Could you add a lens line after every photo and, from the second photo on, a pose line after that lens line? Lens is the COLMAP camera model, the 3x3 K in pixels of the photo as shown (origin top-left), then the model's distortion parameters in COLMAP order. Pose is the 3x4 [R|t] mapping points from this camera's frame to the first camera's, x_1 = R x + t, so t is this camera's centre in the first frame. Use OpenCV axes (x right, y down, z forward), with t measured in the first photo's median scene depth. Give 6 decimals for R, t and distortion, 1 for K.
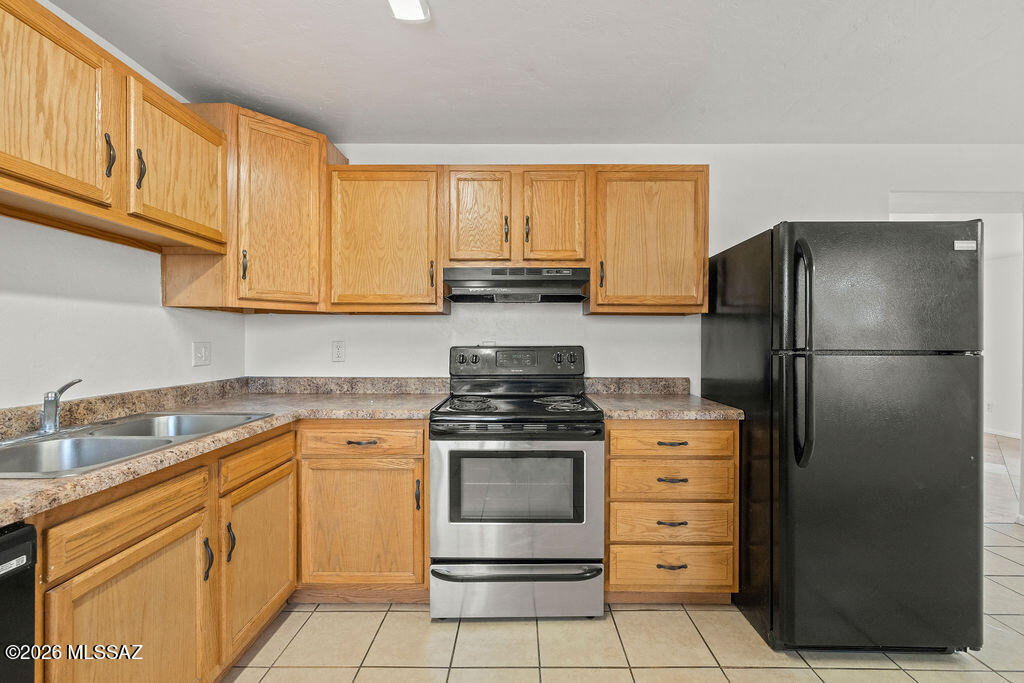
lens RADIAL K [[430.4, 0, 513.9], [0, 430.4, 336.3], [0, 0, 1]] dist [0.003587, -0.000059]
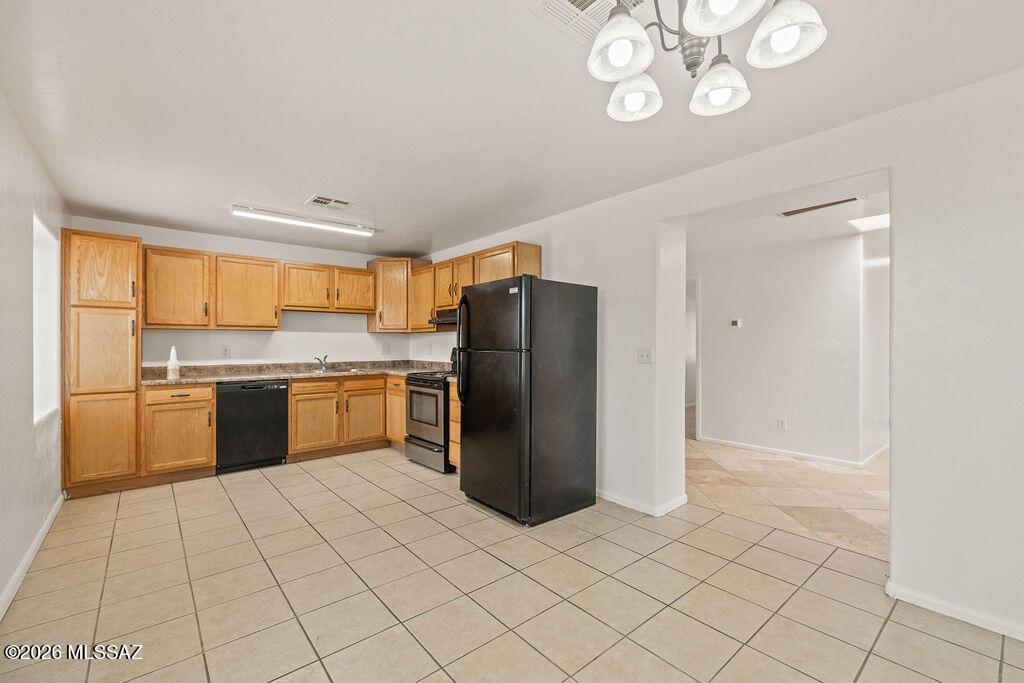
lens RADIAL K [[430.4, 0, 507.4], [0, 430.4, 344.3], [0, 0, 1]] dist [0.003587, -0.000059]
pose [[0.645481, -0.001910, -0.763774, 2.251997], [0.008908, 0.999948, 0.005027, 0.000922], [0.763724, -0.010048, 0.645464, -0.154704]]
